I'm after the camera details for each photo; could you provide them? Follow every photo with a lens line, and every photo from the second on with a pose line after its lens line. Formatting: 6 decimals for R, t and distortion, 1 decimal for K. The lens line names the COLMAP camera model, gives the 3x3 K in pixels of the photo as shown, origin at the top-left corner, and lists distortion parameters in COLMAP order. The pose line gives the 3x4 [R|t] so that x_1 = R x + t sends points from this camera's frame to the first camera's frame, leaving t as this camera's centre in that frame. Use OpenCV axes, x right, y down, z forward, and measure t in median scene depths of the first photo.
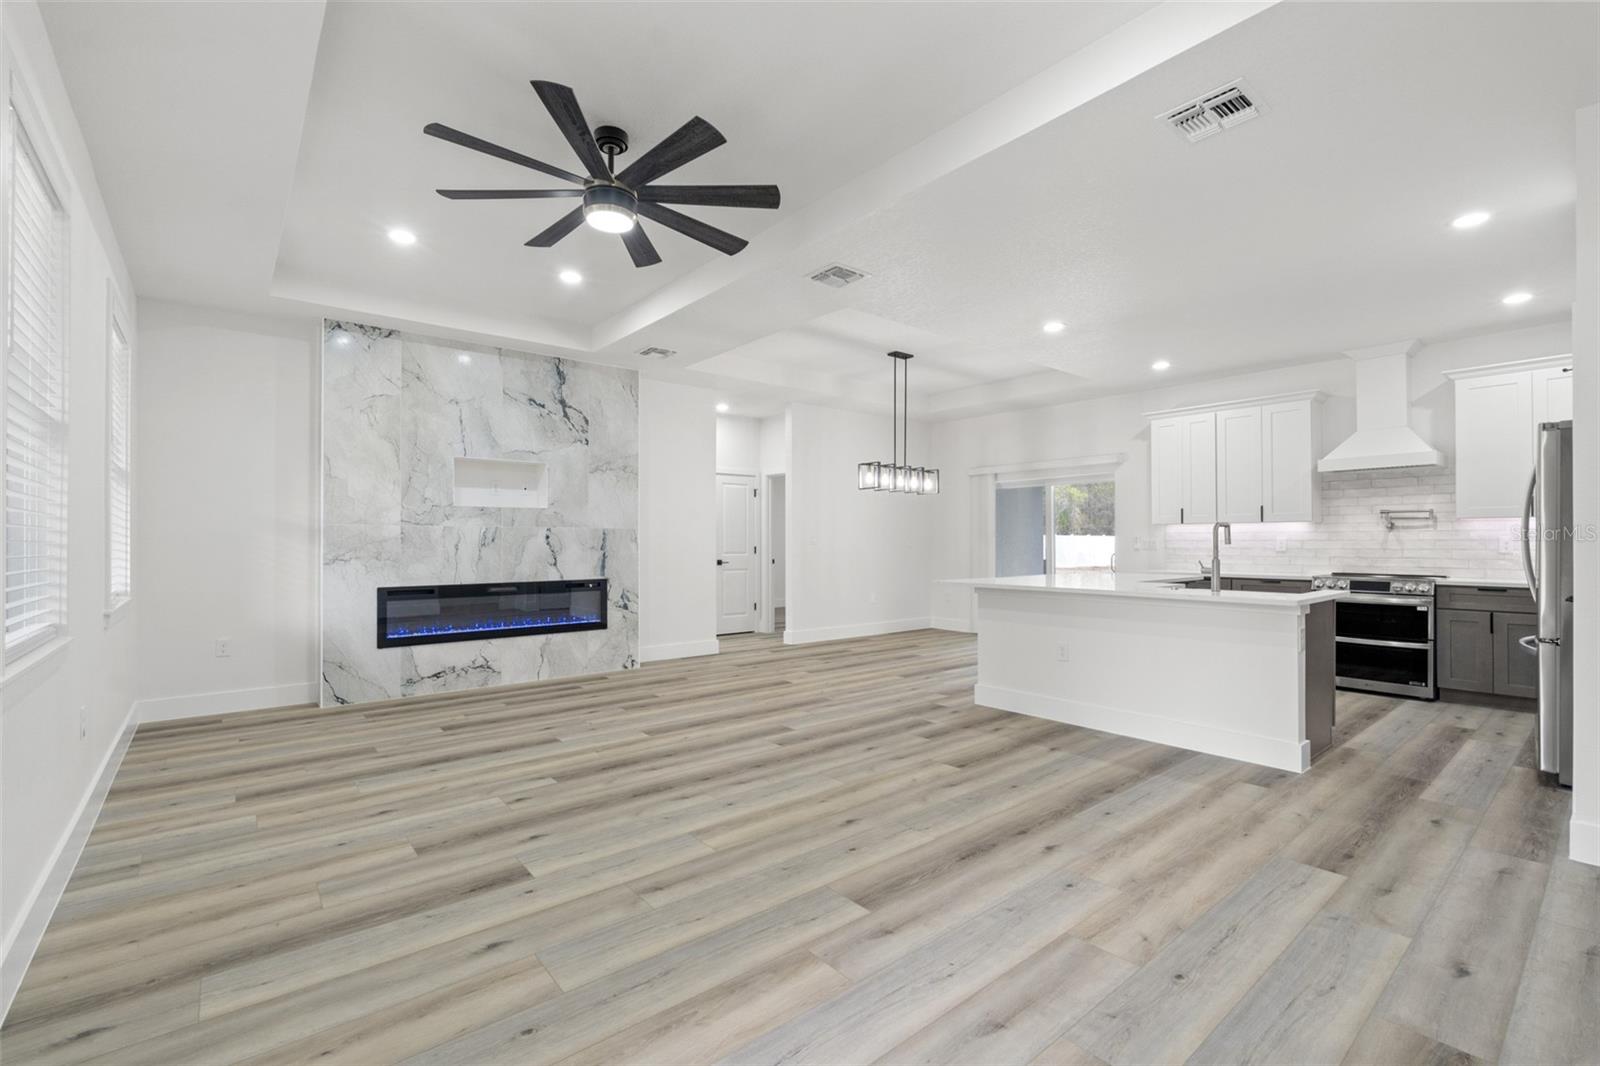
lens RADIAL K [[710.3, 0, 798.6], [0, 710.3, 534.9], [0, 0, 1]] dist [-0.006099, 0.000527]
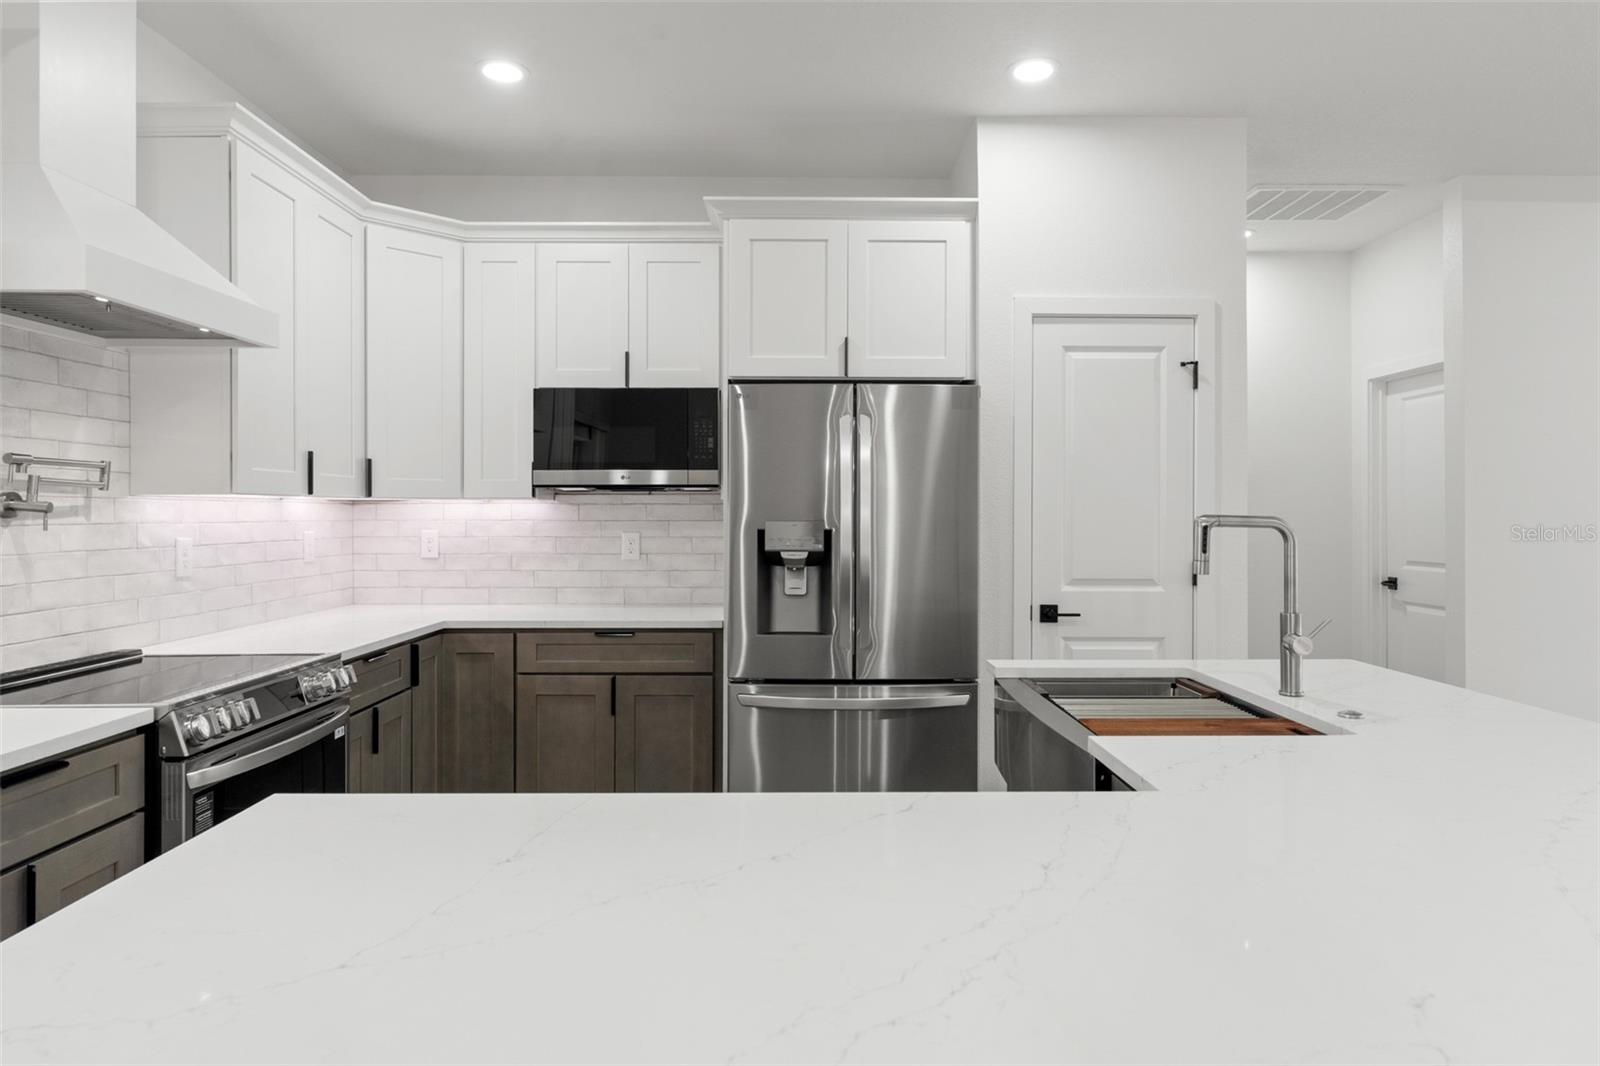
lens RADIAL K [[949.8, 0, 806.3], [0, 949.8, 510.3], [0, 0, 1]] dist [-0.007380, 0.000828]
pose [[-0.777028, 0.001527, 0.629464, 0.544293], [-0.006853, 0.999917, -0.010886, -0.015813], [-0.629428, -0.012772, -0.776954, 1.836503]]
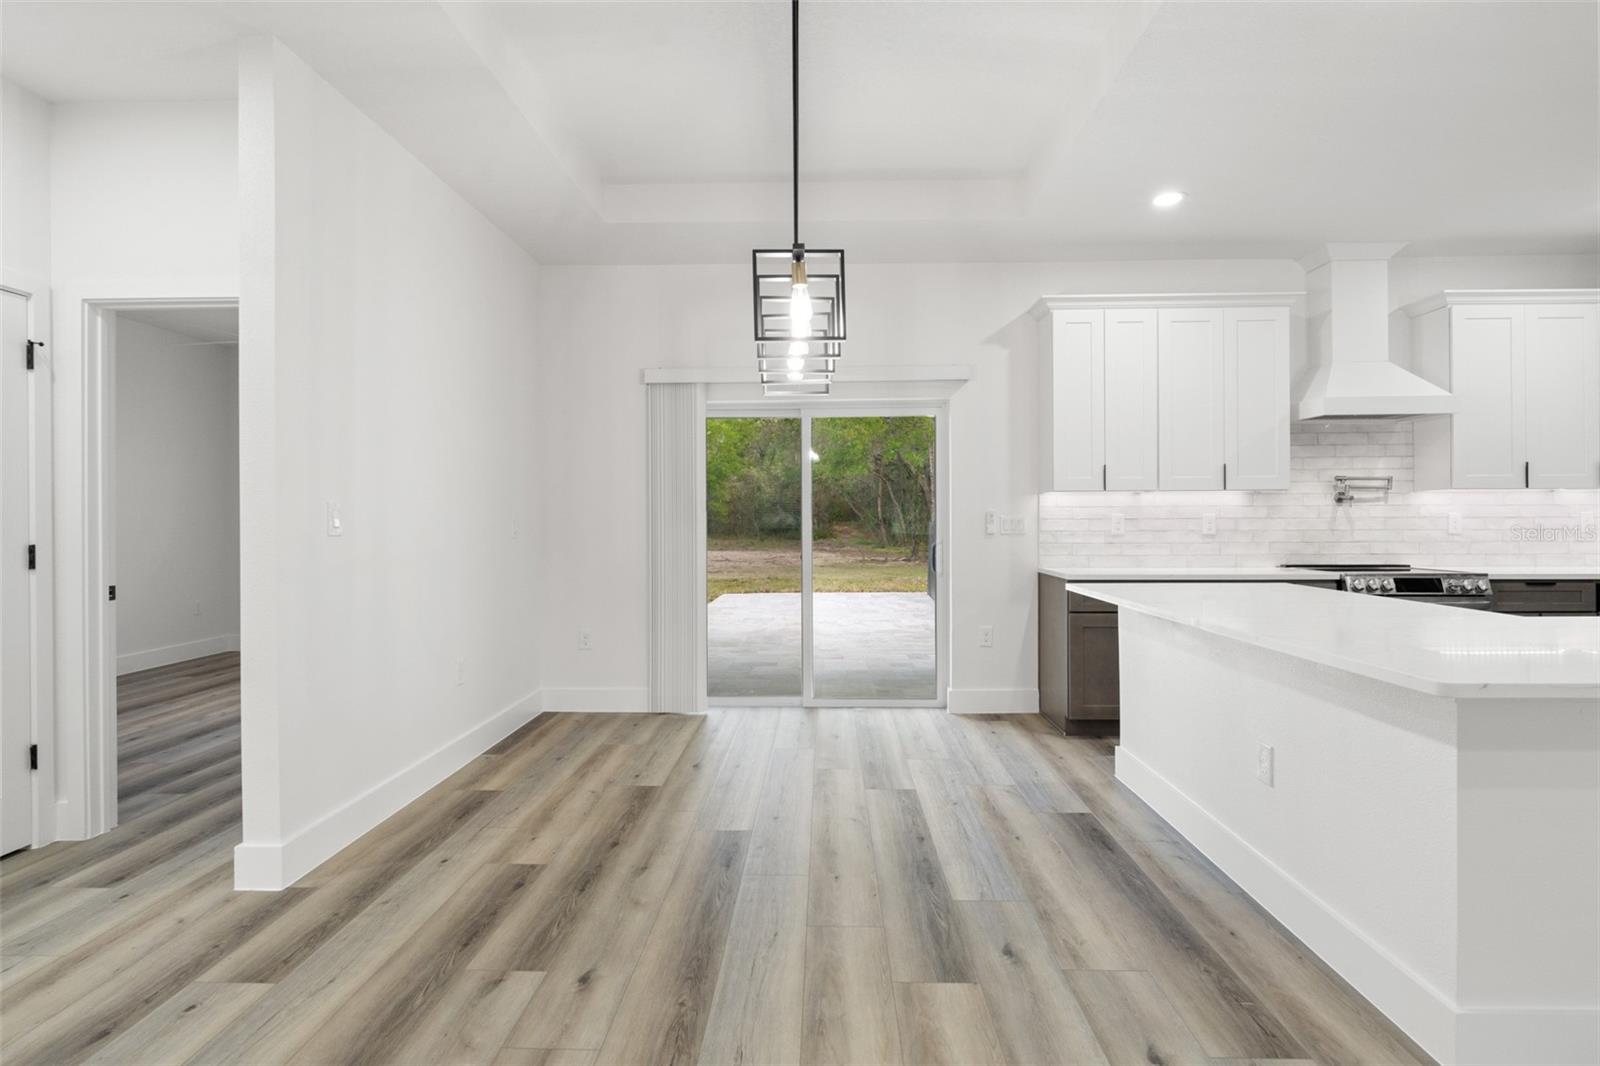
lens RADIAL K [[792.5, 0, 809.1], [0, 792.5, 521.6], [0, 0, 1]] dist [-0.011050, 0.000772]
pose [[0.663473, -0.007497, 0.748163, -0.230557], [-0.003725, 0.999904, 0.013324, 0.004570], [-0.748191, -0.011627, 0.663382, 1.455803]]
